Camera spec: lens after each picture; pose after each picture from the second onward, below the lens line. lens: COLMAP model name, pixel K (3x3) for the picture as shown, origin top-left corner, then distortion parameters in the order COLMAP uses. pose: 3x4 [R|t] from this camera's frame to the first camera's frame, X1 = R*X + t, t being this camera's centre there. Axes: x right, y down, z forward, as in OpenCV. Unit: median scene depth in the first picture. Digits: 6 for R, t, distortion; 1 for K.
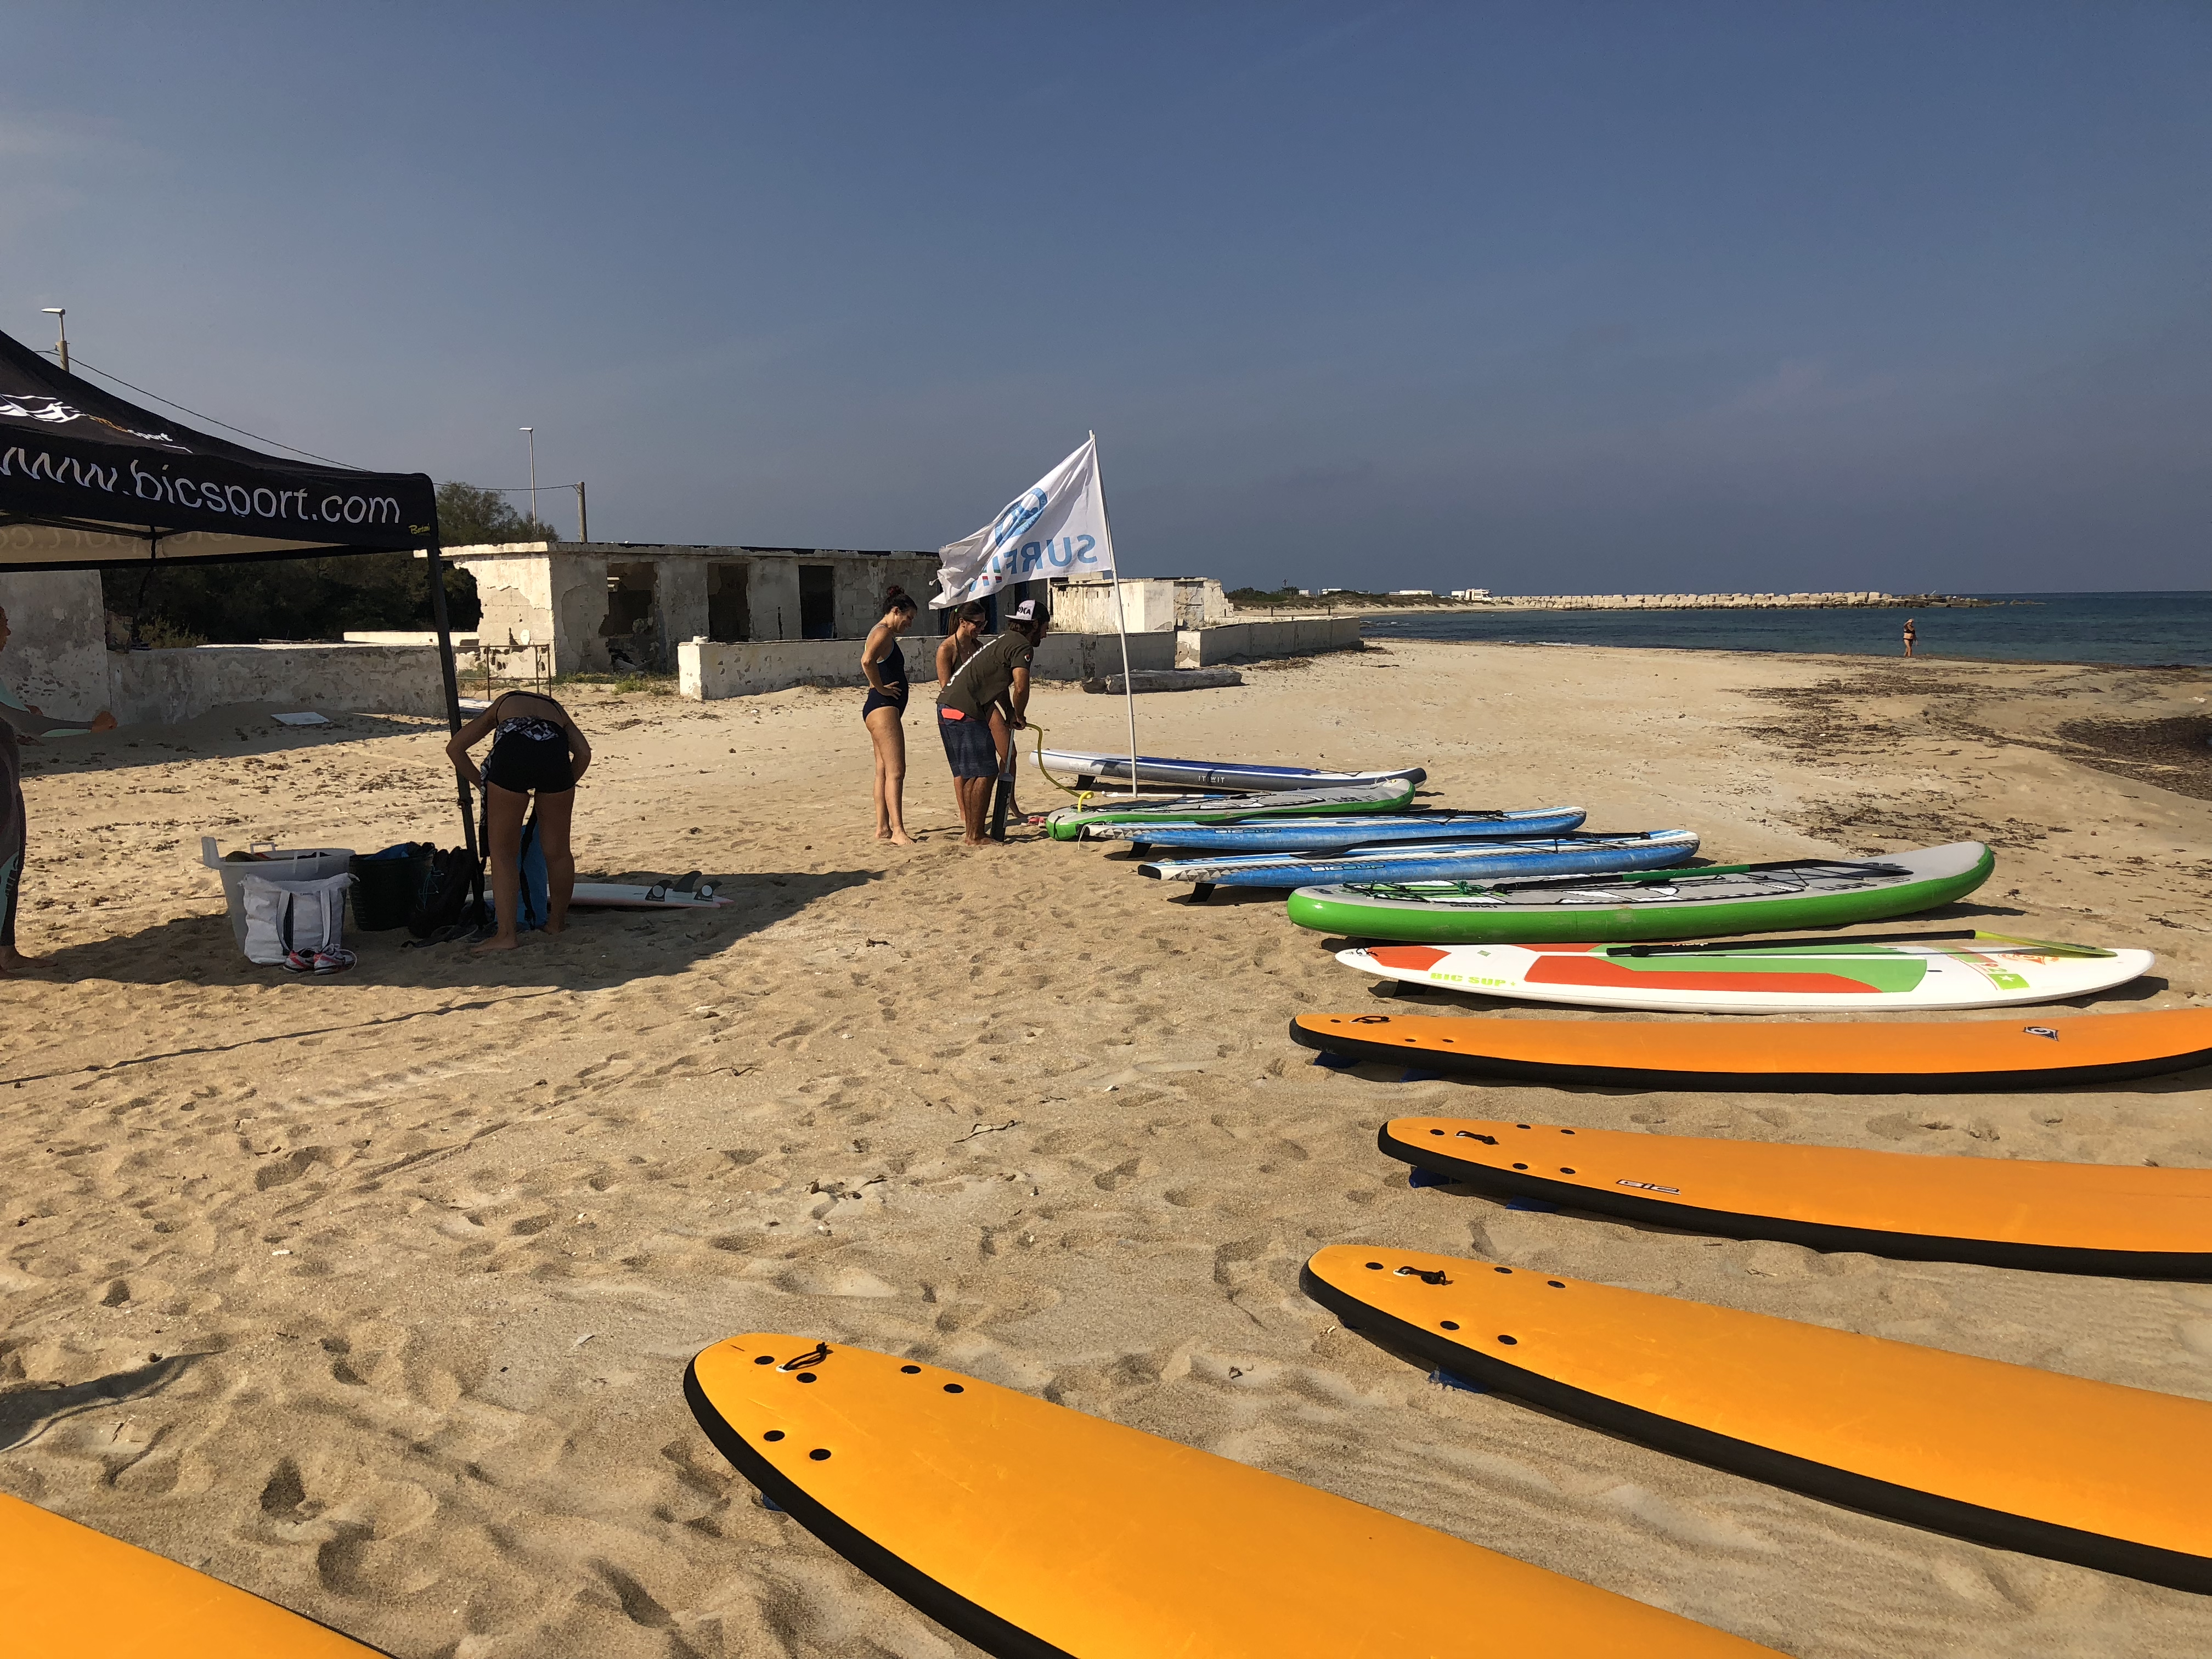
lens RADIAL K [[1814.5, 0, 1099.1], [0, 1814.5, 838.8], [0, 0, 1]] dist [0.060260, -0.085139]
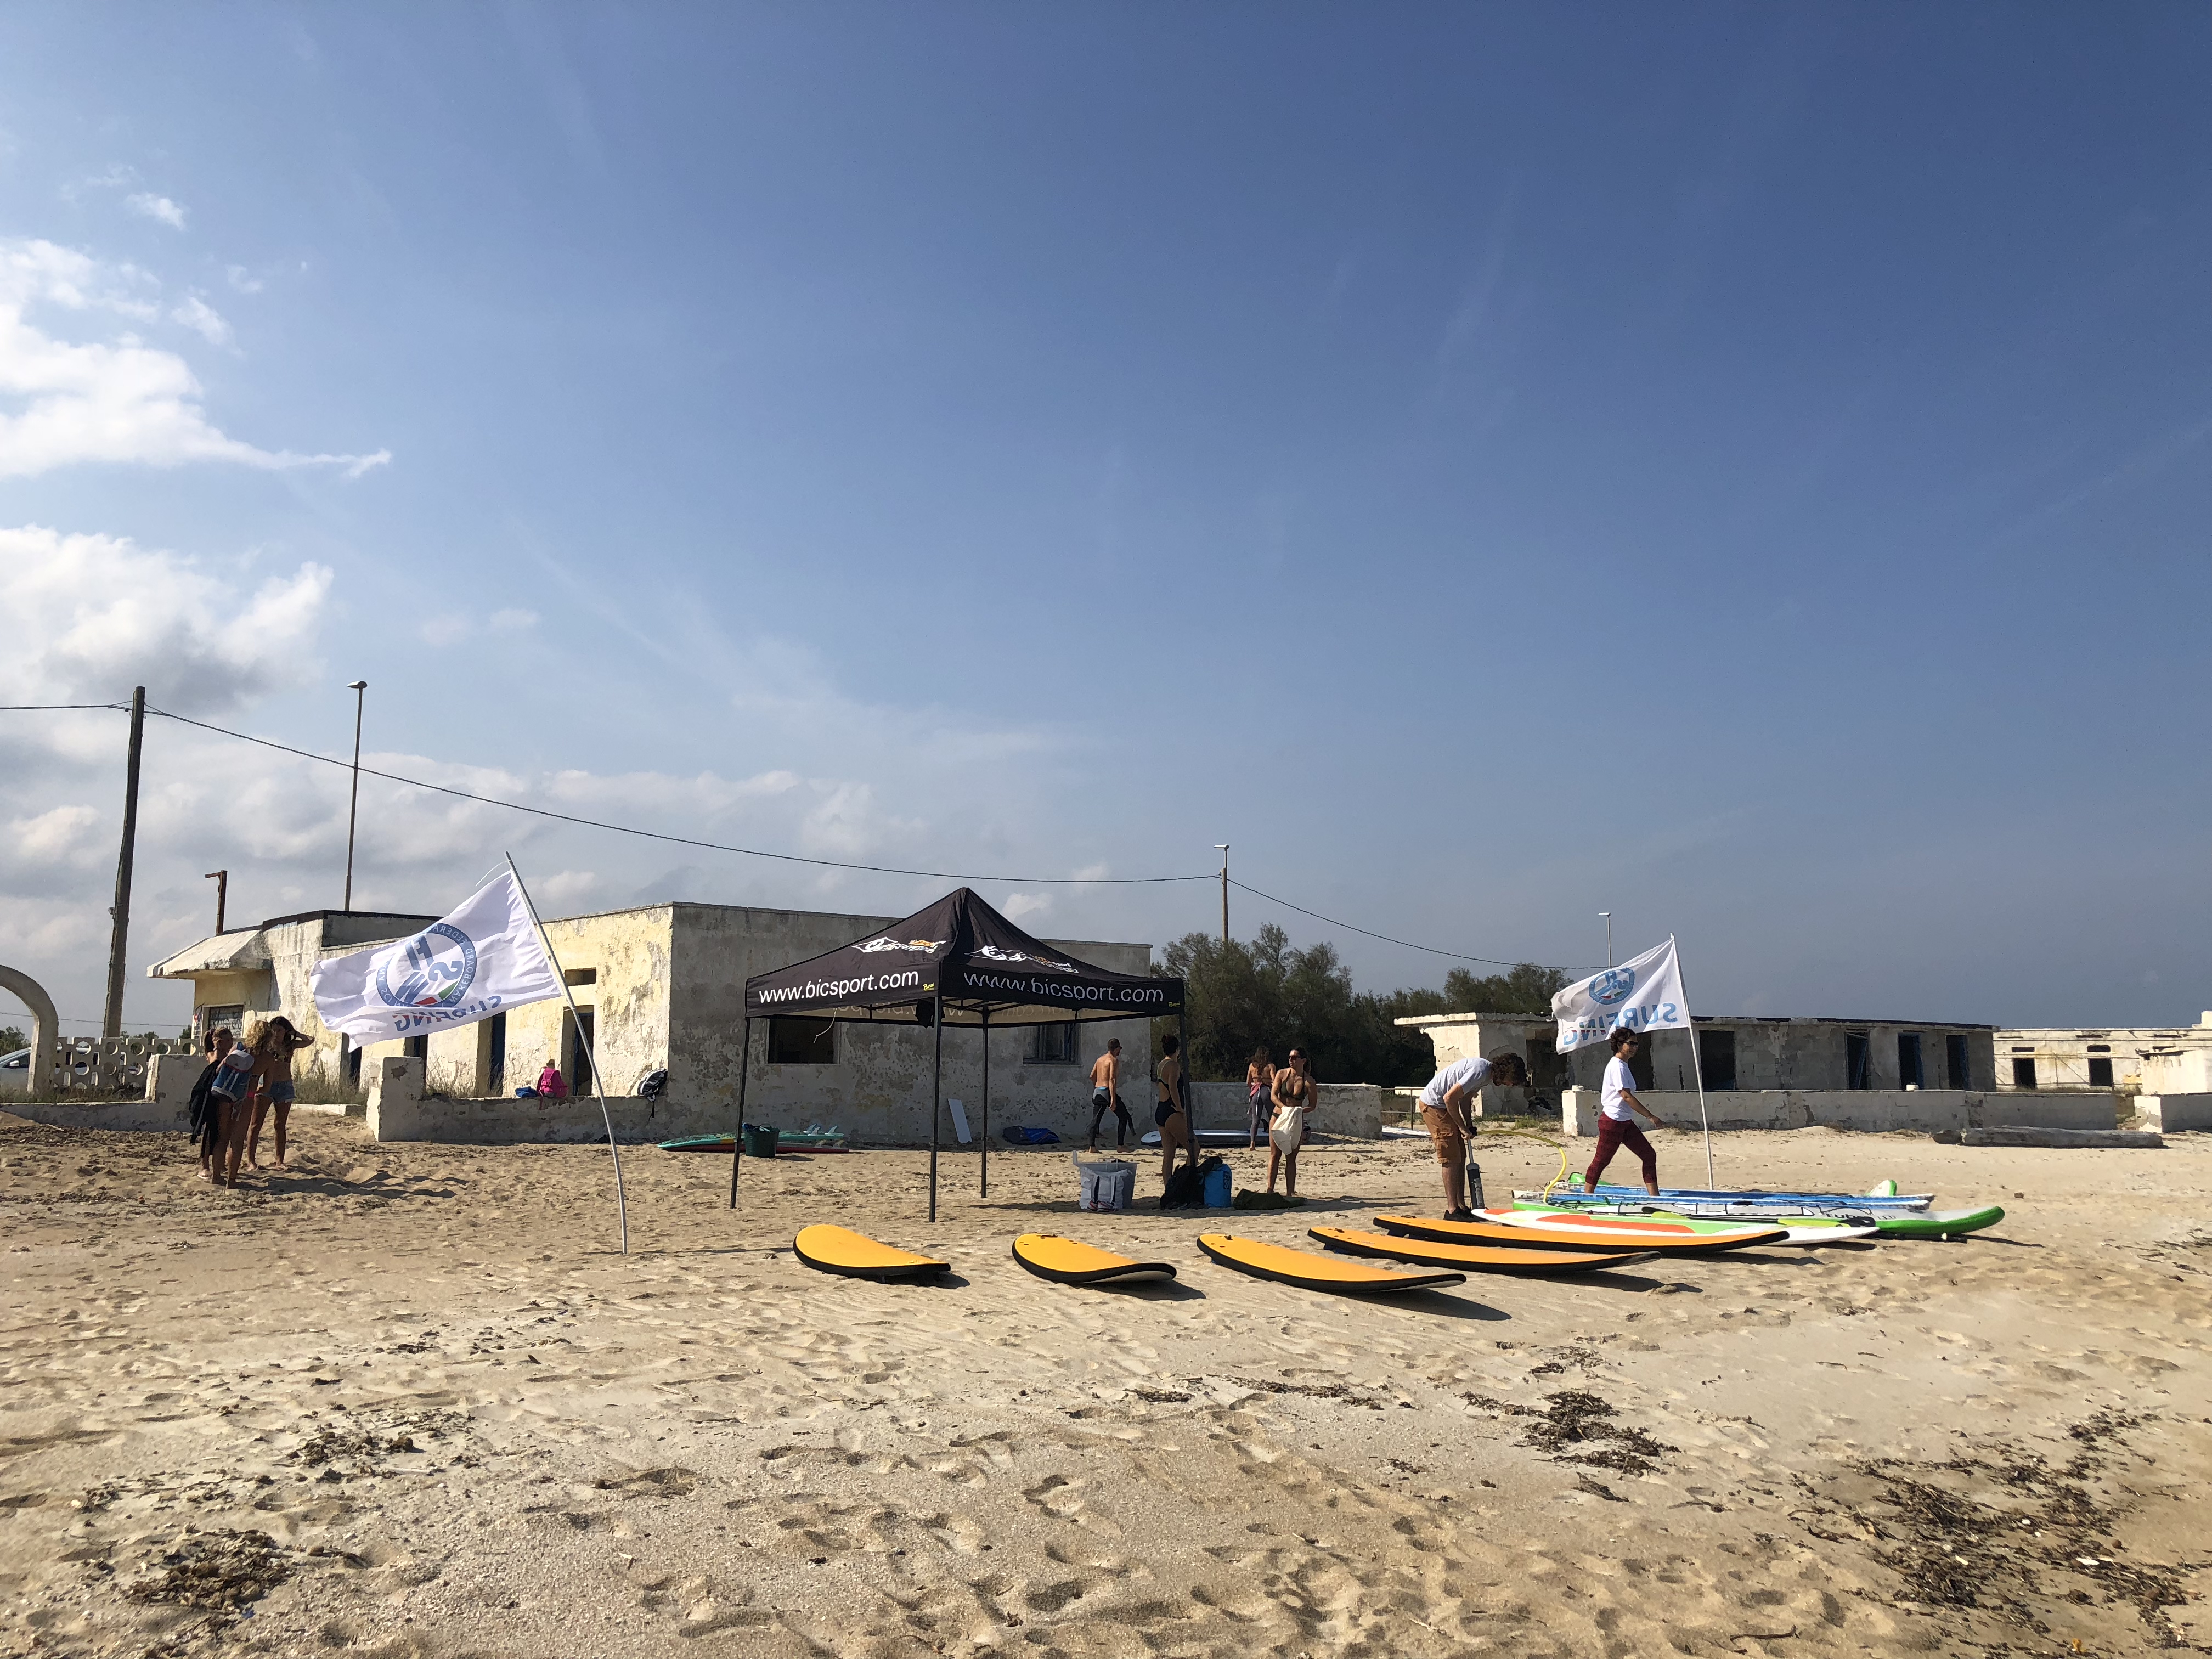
lens RADIAL K [[1885.4, 0, 1109.6], [0, 1885.4, 782.2], [0, 0, 1]] dist [0.063159, -0.109371]
pose [[0.818720, -0.077727, -0.568908, 0.281505], [-0.084584, 0.963660, -0.253385, 0.047625], [0.567929, 0.255572, 0.782394, -0.272324]]
